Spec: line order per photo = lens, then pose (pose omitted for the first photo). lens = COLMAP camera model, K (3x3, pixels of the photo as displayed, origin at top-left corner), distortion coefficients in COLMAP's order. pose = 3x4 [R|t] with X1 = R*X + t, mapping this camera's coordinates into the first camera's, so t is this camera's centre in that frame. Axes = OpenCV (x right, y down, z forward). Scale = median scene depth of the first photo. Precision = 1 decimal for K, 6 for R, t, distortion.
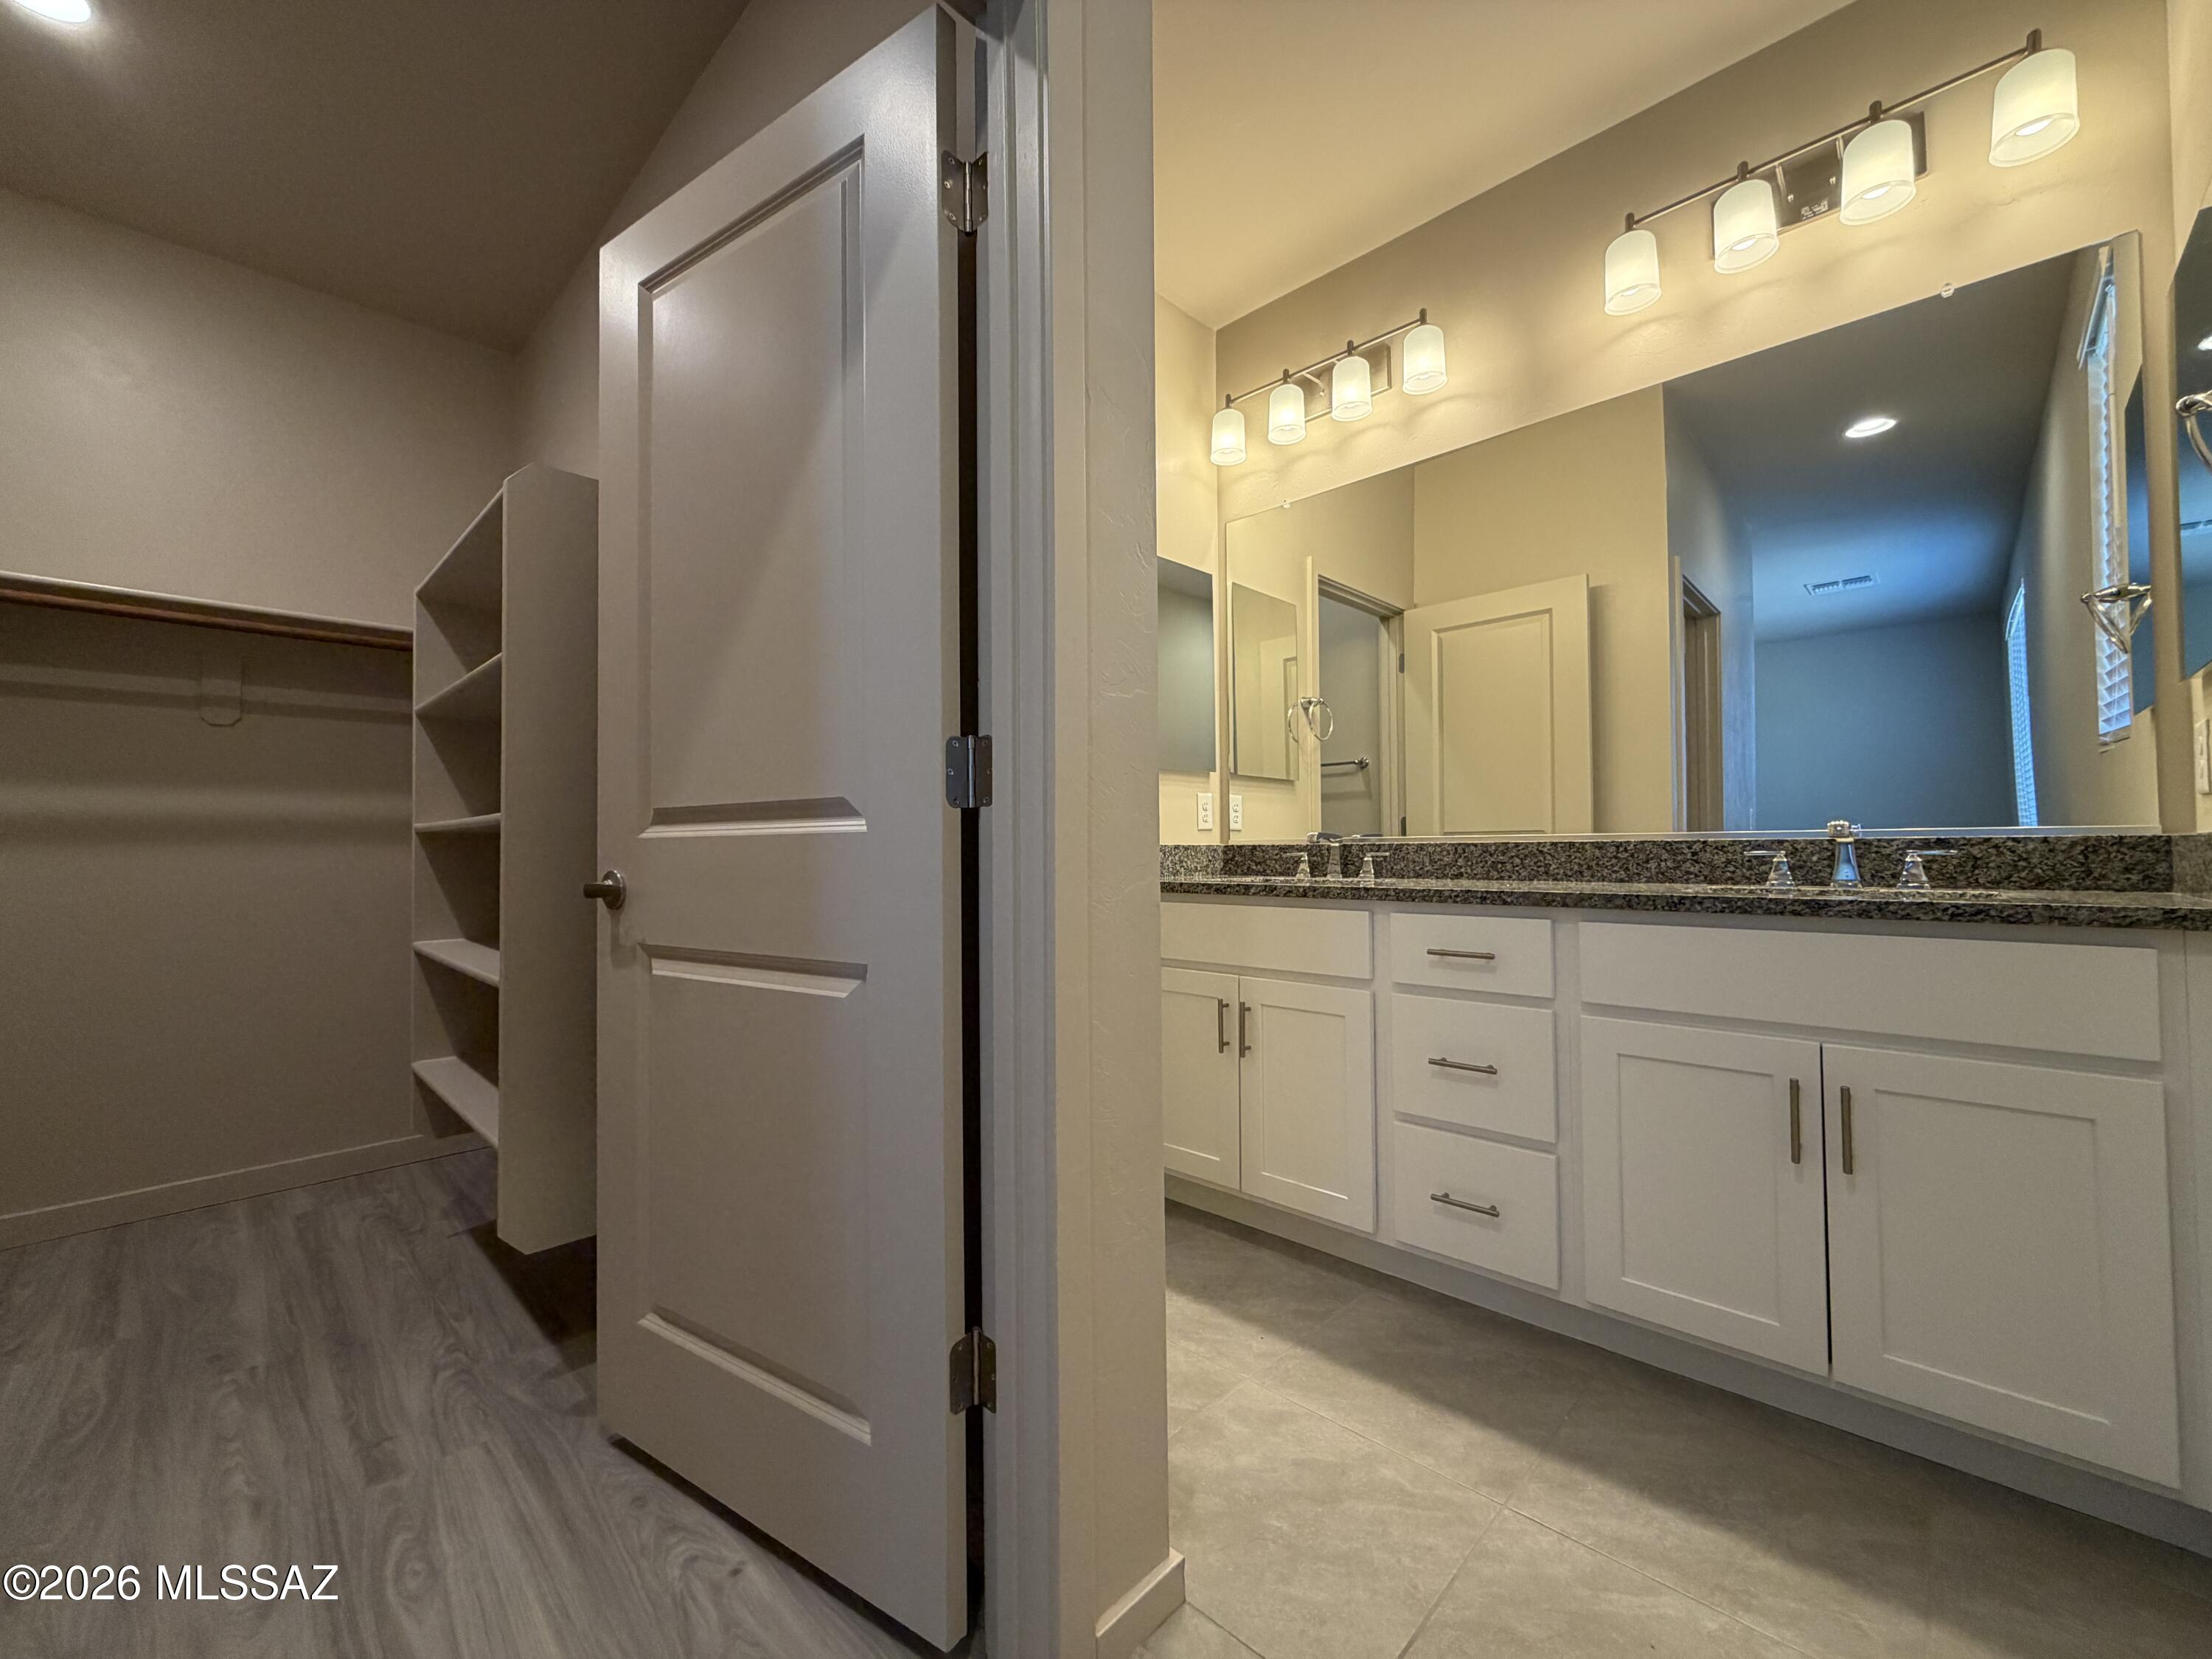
lens RADIAL K [[884.5, 0, 1099.5], [0, 884.5, 828.5], [0, 0, 1]] dist [0.000973, -0.000277]
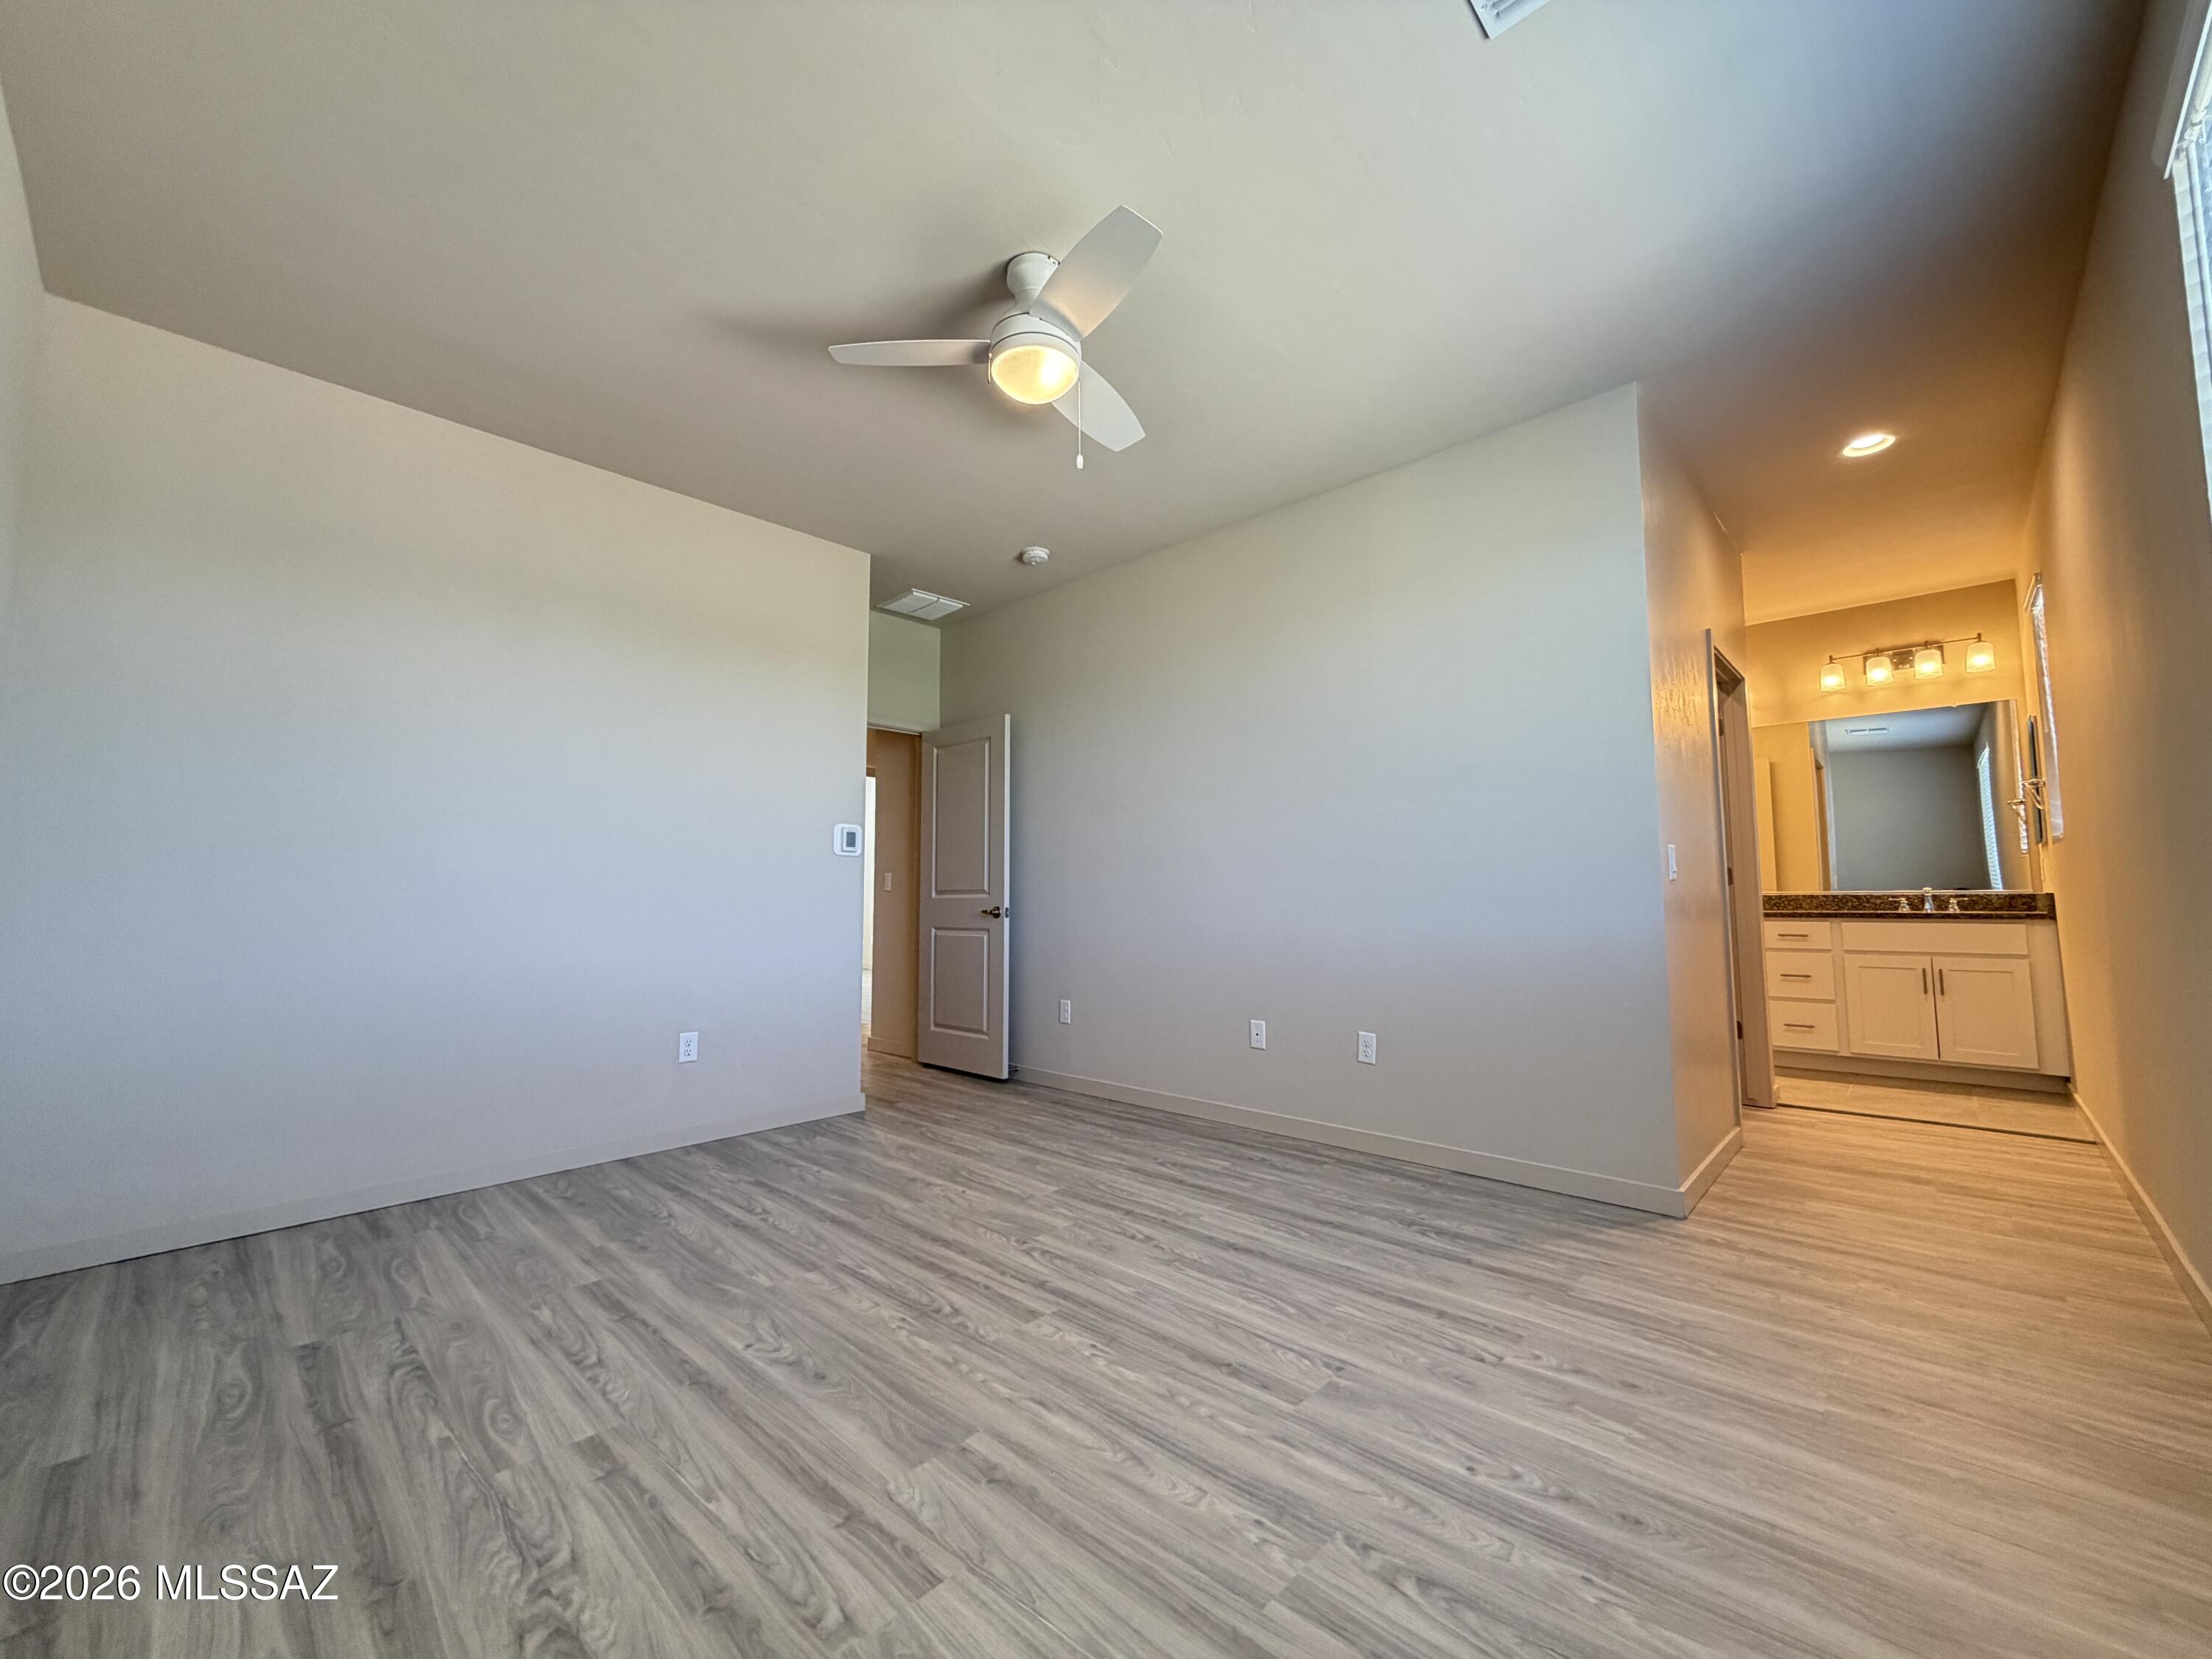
lens RADIAL K [[884.5, 0, 1107.2], [0, 884.5, 829.6], [0, 0, 1]] dist [0.000973, -0.000277]
pose [[0.999830, 0.008021, 0.016600, -1.869734], [-0.006978, 0.998056, -0.061935, -0.000322], [-0.017065, 0.061808, 0.997942, -1.829724]]
